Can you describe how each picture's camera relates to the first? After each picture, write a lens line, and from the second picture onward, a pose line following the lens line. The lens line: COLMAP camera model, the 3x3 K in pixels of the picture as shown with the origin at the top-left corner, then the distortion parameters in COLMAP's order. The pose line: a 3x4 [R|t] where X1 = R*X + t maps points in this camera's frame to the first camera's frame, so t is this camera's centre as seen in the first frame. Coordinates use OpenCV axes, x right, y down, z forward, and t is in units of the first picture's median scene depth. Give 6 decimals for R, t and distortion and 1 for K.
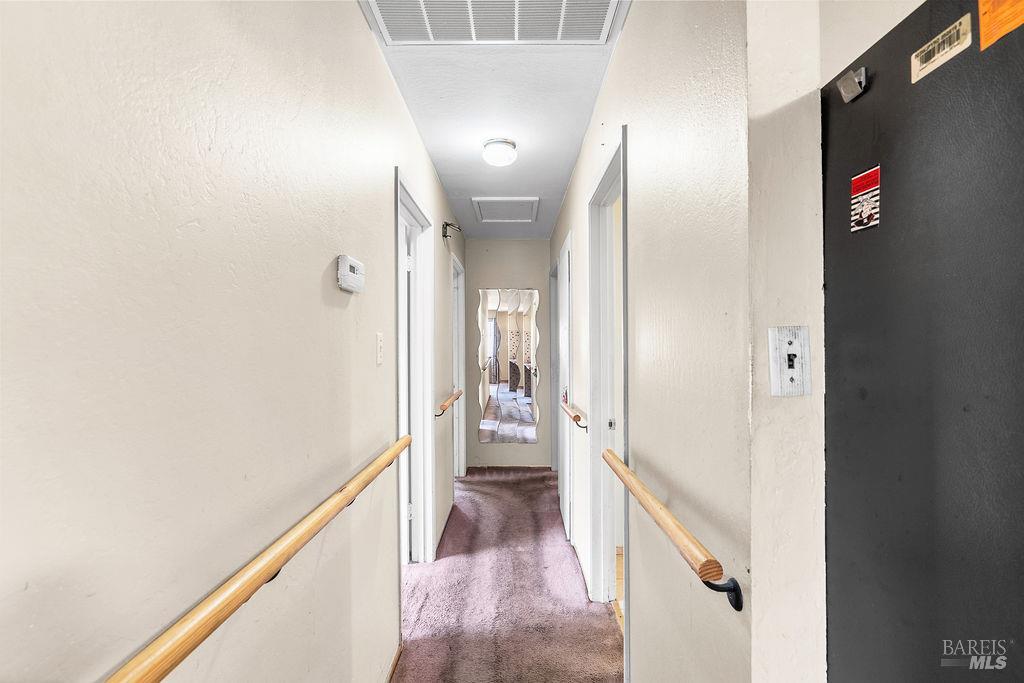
lens RADIAL K [[469.3, 0, 514.7], [0, 469.3, 343.2], [0, 0, 1]] dist [-0.005420, 0.001738]
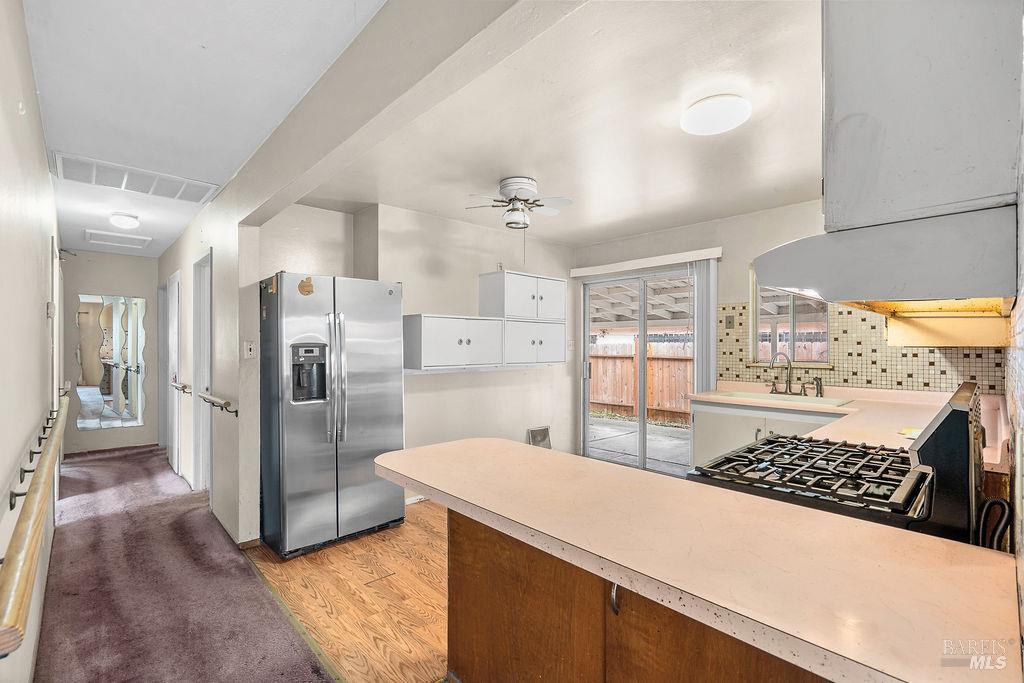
lens RADIAL K [[469.3, 0, 516.4], [0, 469.3, 342.4], [0, 0, 1]] dist [-0.005420, 0.001738]
pose [[0.732736, 0.004815, 0.680496, -0.130289], [-0.006876, 0.999976, 0.000329, -0.012296], [-0.680478, -0.004920, 0.732752, -0.988466]]
